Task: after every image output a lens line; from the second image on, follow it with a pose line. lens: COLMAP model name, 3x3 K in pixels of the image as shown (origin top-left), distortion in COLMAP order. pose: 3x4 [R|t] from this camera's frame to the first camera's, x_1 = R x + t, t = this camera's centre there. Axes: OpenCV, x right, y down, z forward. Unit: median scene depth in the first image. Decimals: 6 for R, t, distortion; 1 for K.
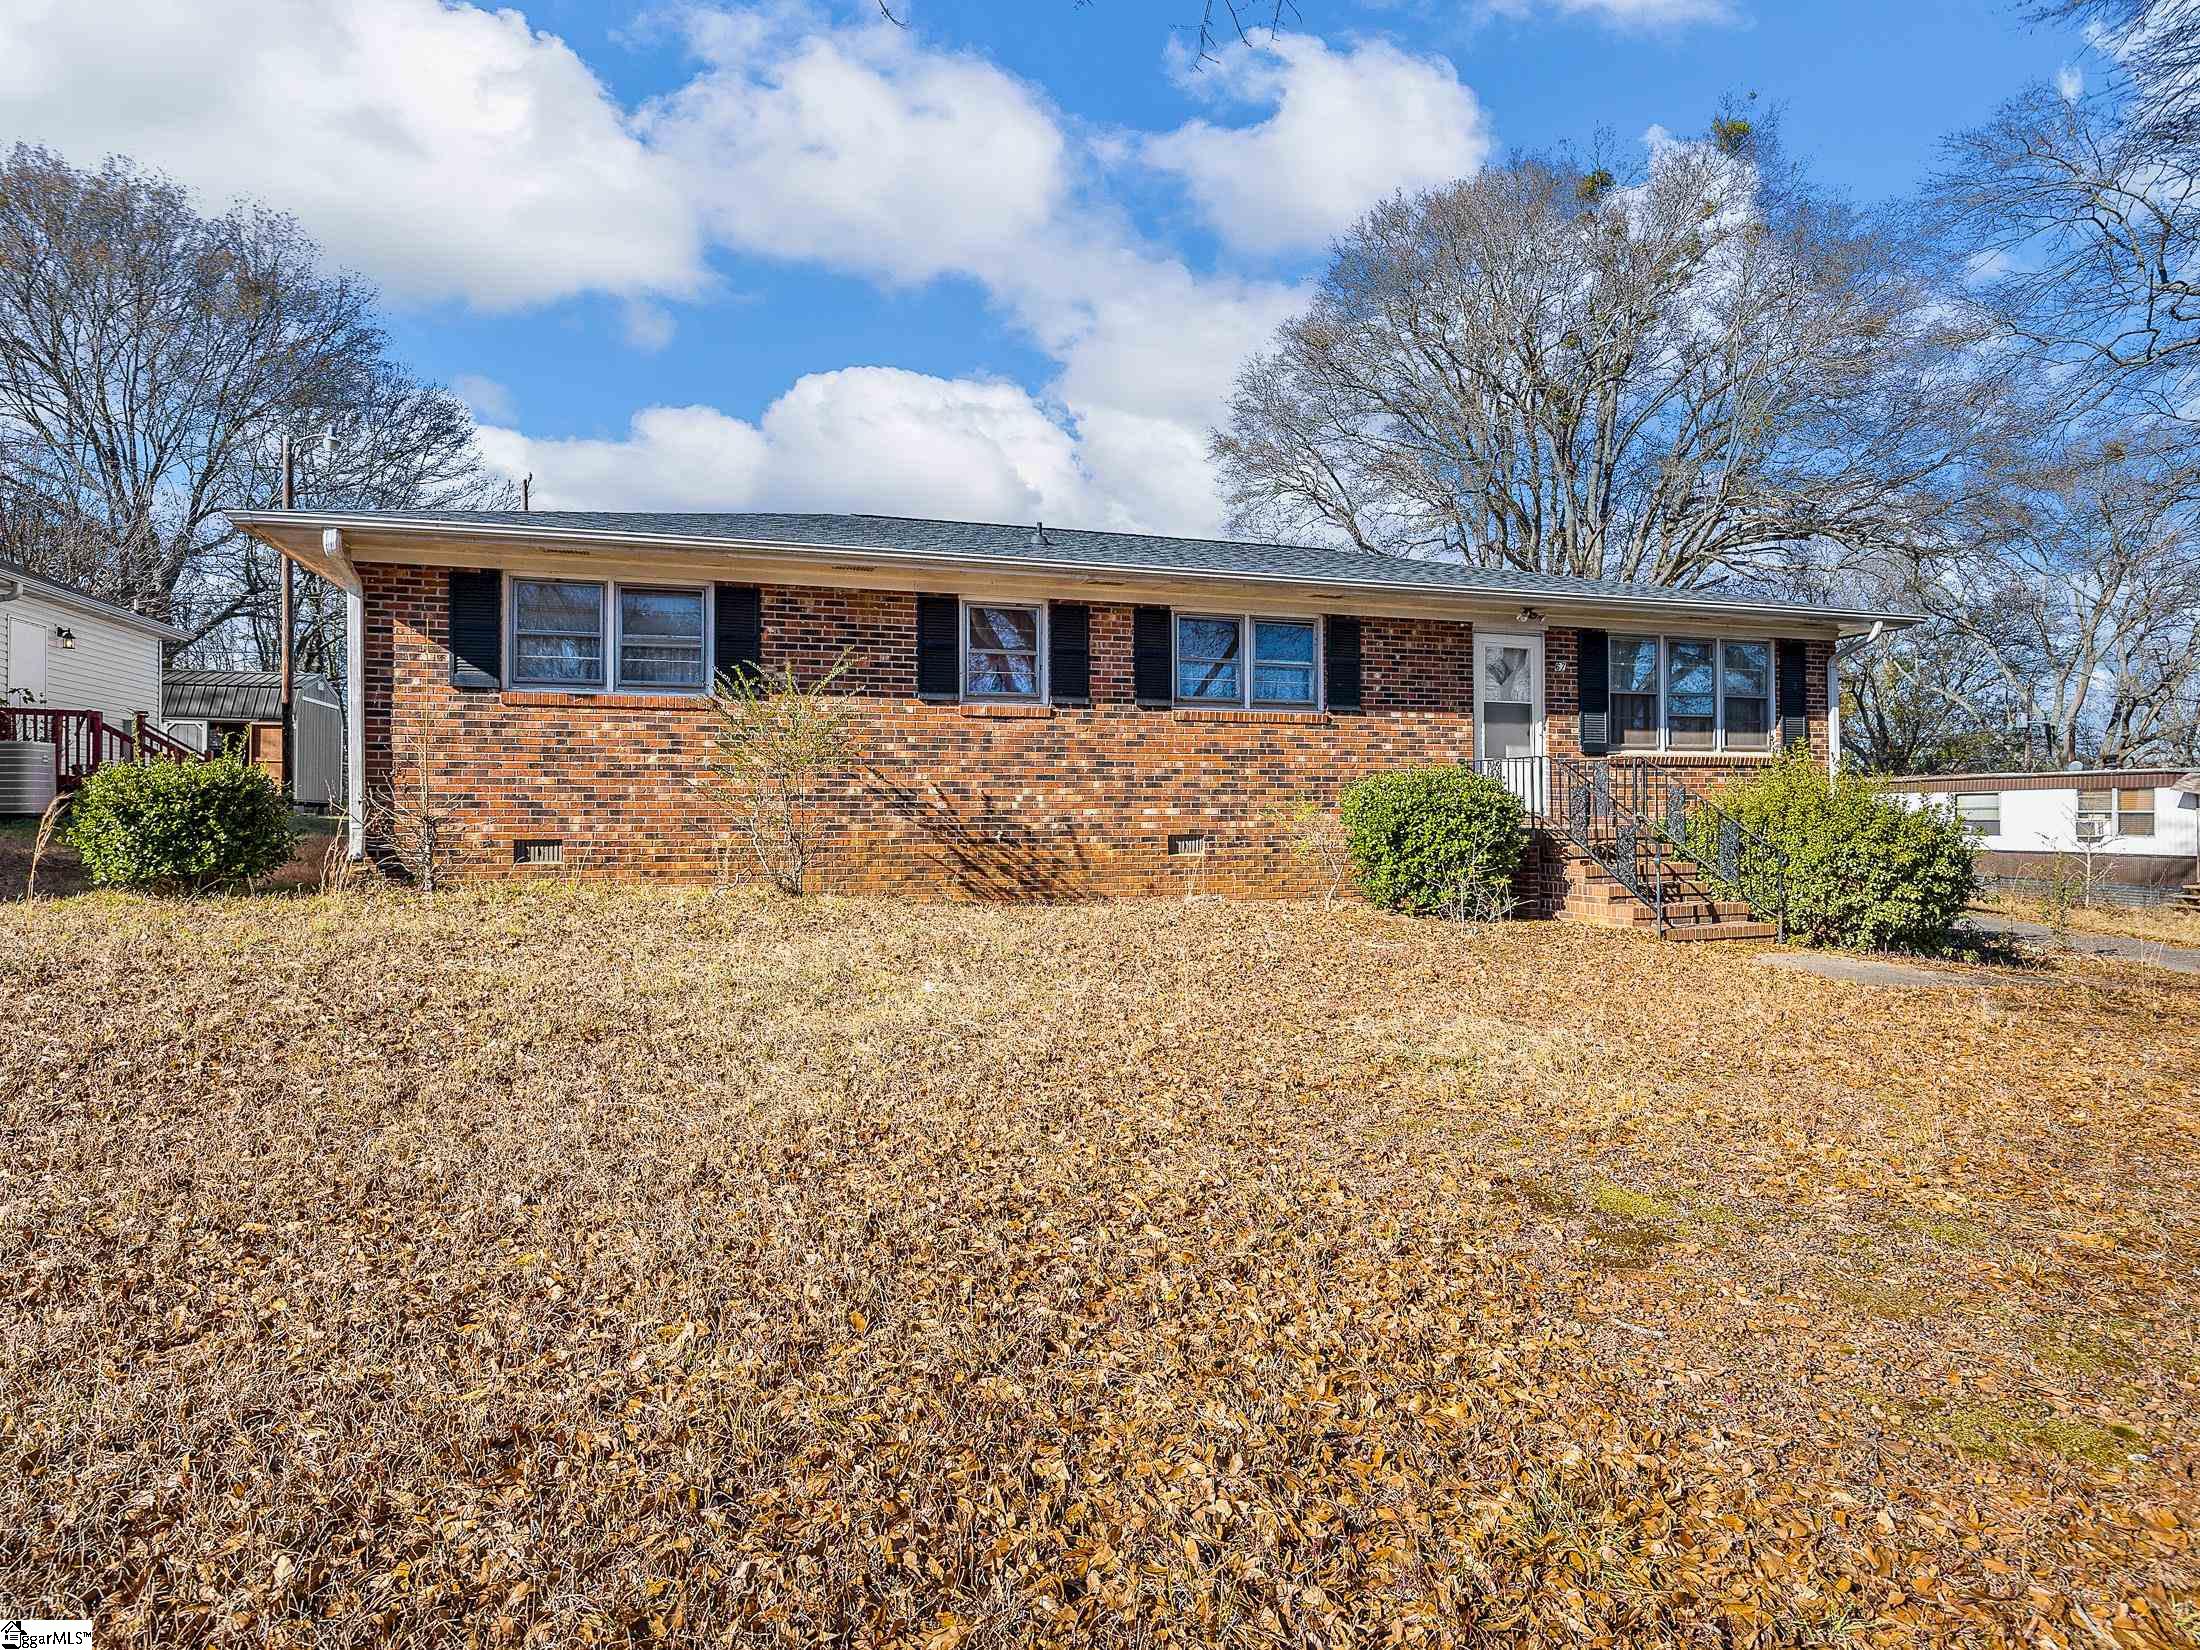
lens RADIAL K [[1147.0, 0, 1100.0], [0, 1147.0, 825.0], [0, 0, 1]] dist [-0.003345, -0.000891]
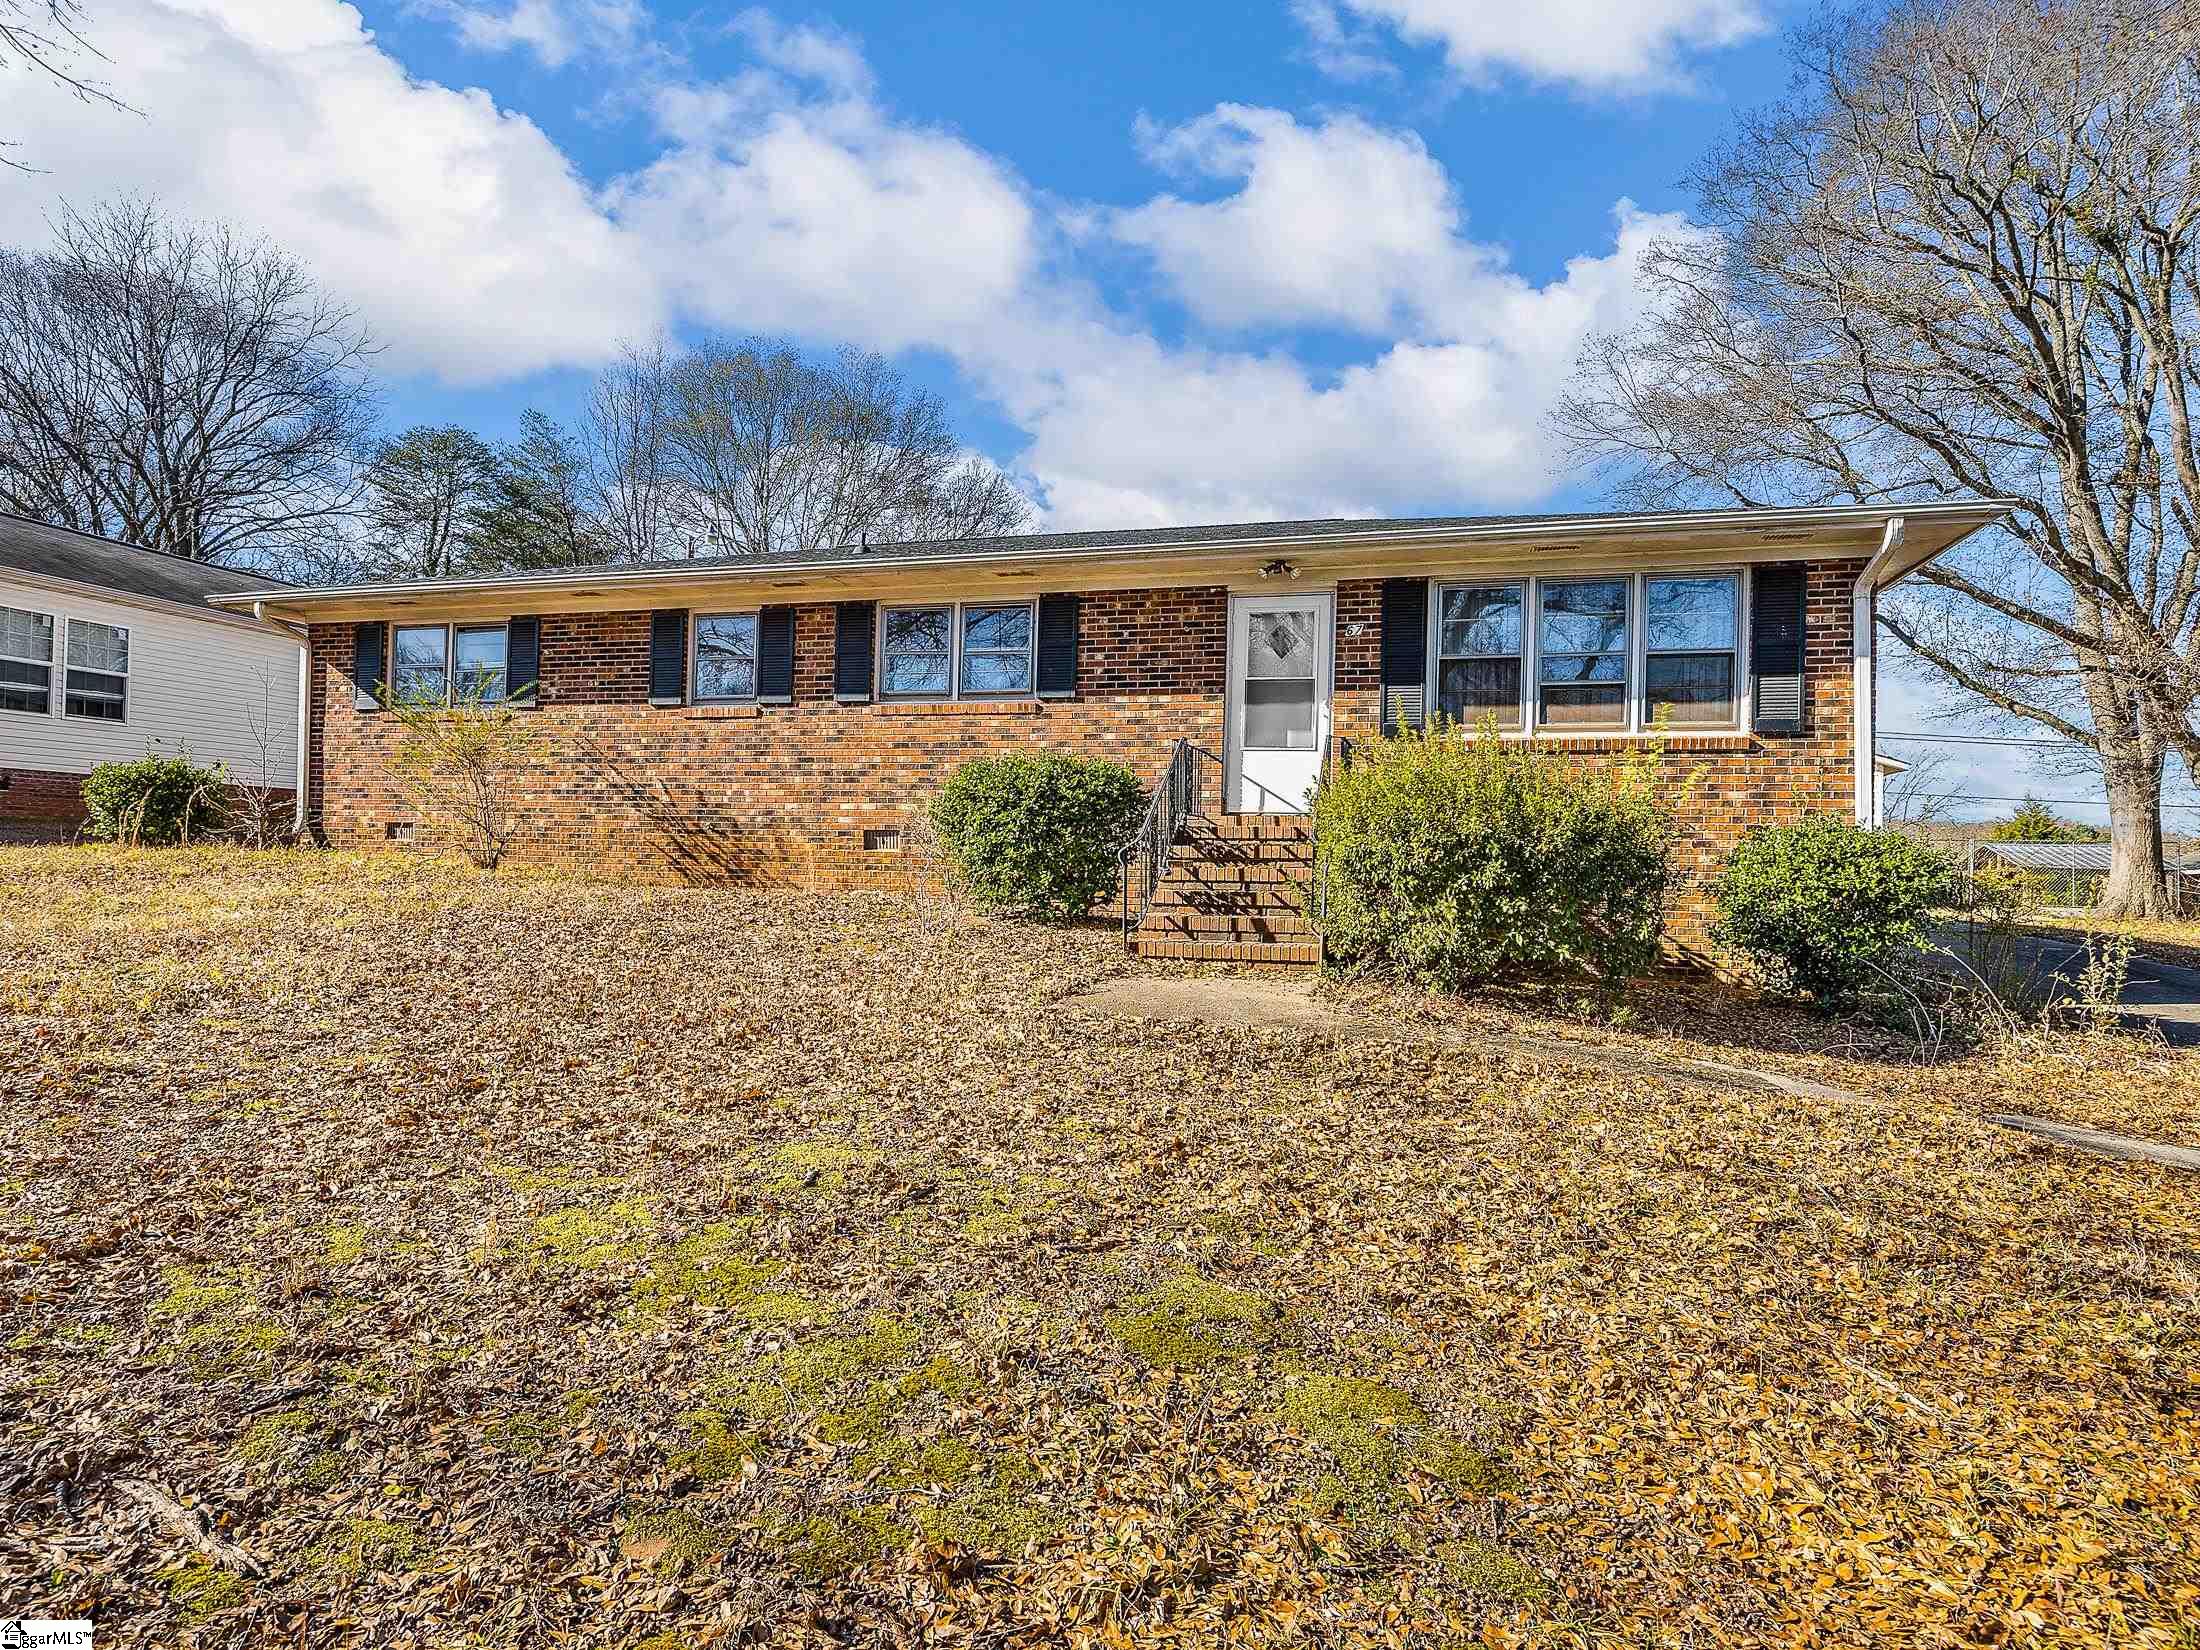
lens RADIAL K [[1147.0, 0, 1100.0], [0, 1147.0, 825.0], [0, 0, 1]] dist [-0.003345, -0.000891]
pose [[0.845872, 0.014526, -0.533188, 0.768604], [-0.019522, 0.999802, -0.003732, 0.004037], [0.533029, 0.013565, 0.845988, 0.265347]]
